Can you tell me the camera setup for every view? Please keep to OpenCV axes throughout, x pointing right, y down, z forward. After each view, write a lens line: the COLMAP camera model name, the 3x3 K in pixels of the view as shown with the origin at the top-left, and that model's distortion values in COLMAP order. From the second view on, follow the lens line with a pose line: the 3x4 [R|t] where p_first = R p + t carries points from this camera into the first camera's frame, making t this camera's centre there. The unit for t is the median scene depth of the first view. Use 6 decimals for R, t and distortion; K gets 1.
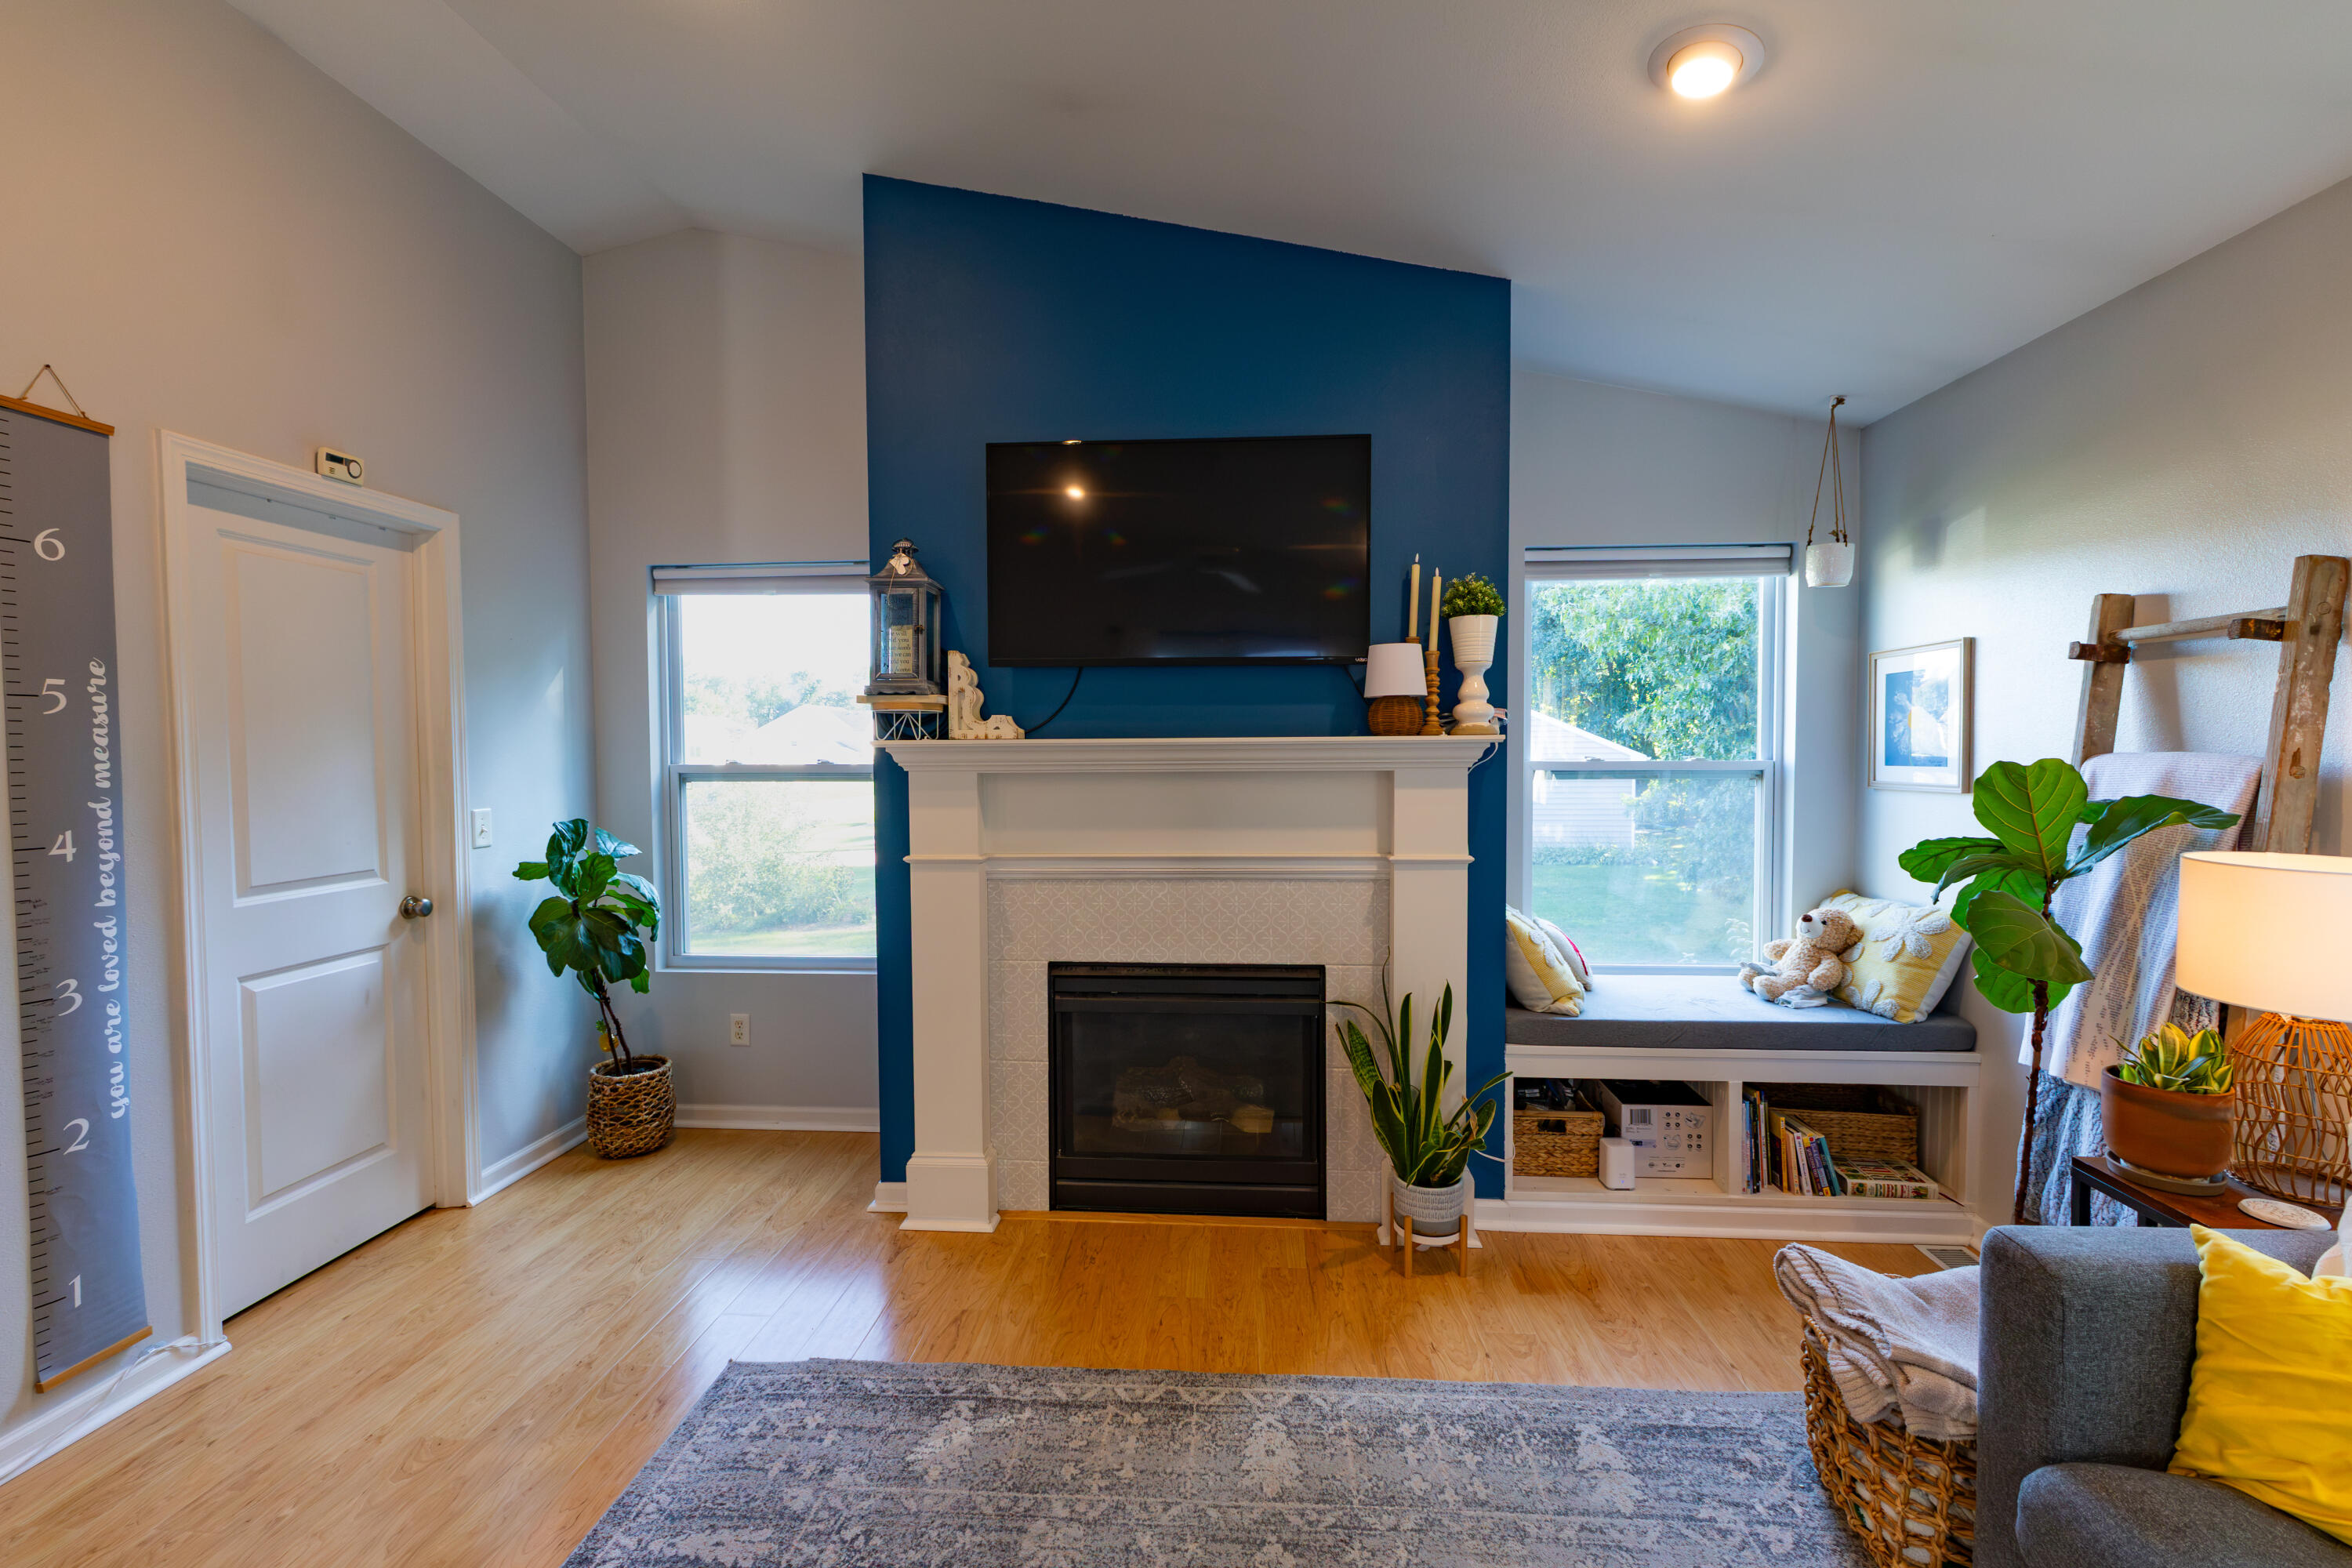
lens RADIAL K [[1019.0, 0, 1176.6], [0, 1019.0, 786.1], [0, 0, 1]] dist [0.000216, 0.000973]
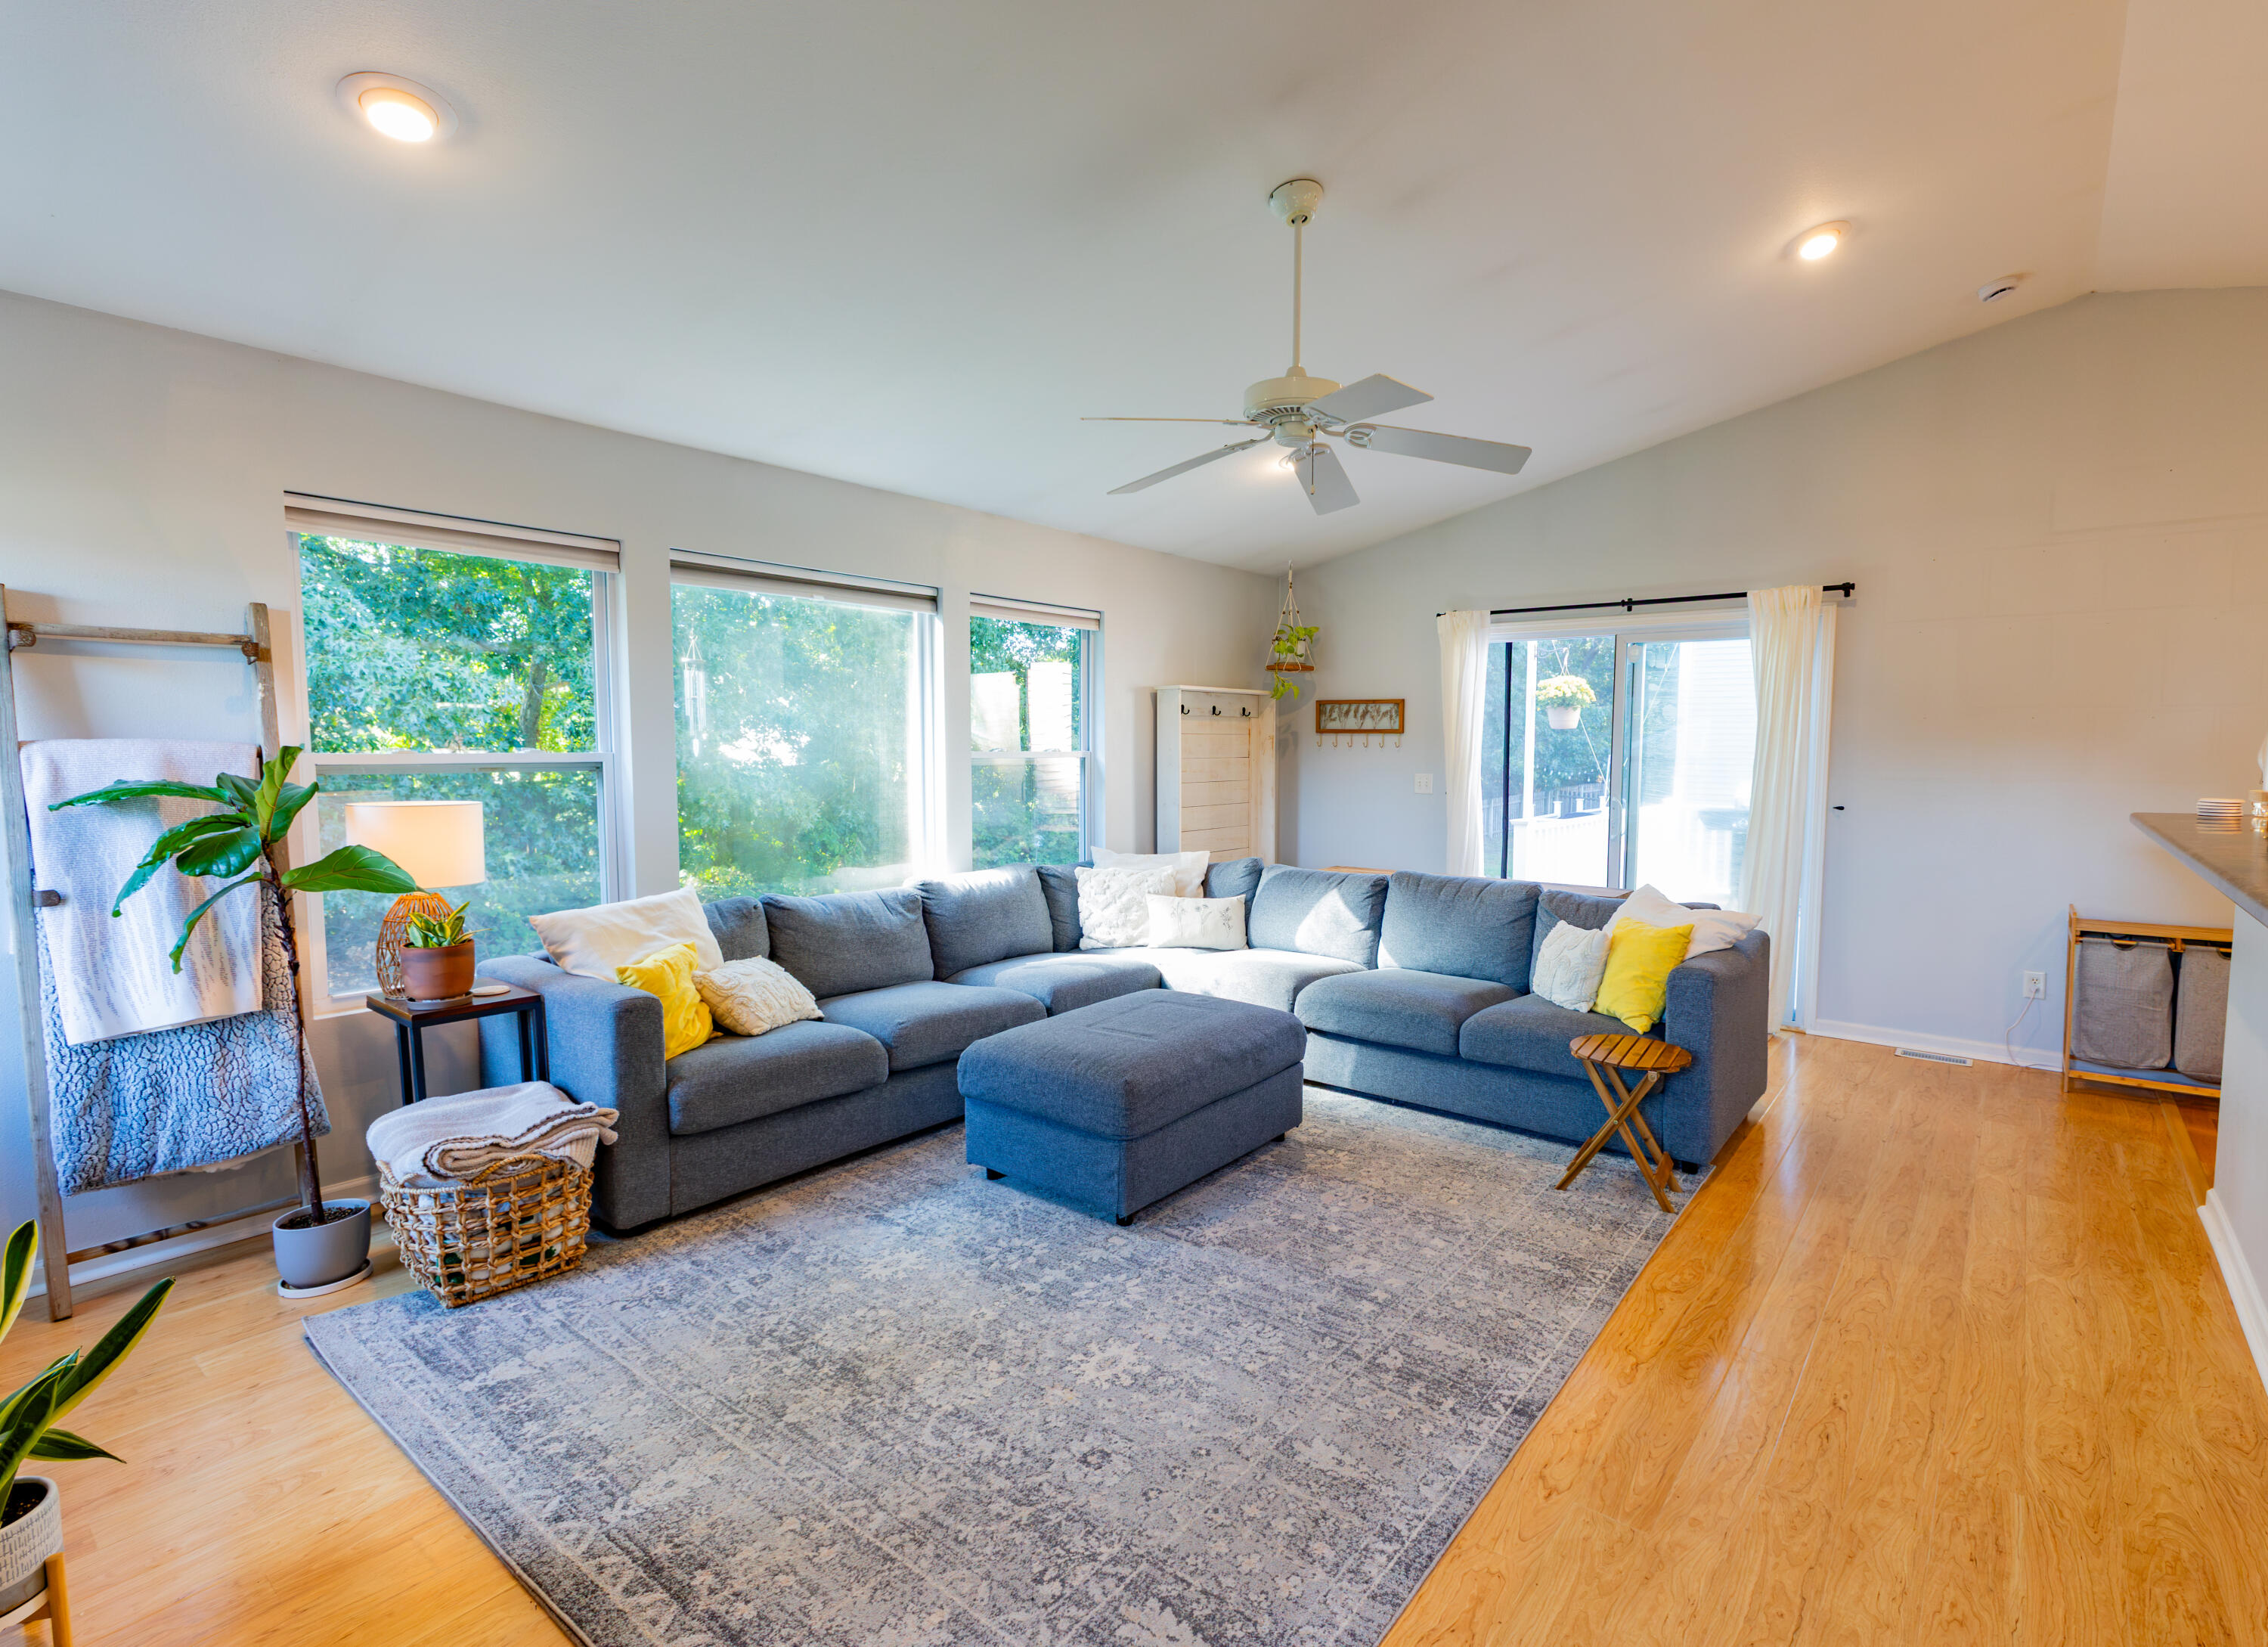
lens RADIAL K [[1079.5, 0, 1234.6], [0, 1079.5, 830.4], [0, 0, 1]] dist [0.001244, 0.000298]
pose [[-0.843764, -0.045325, 0.534796, -0.583661], [0.017880, 0.993501, 0.112410, -0.034708], [-0.536416, 0.104410, -0.837470, 1.017885]]
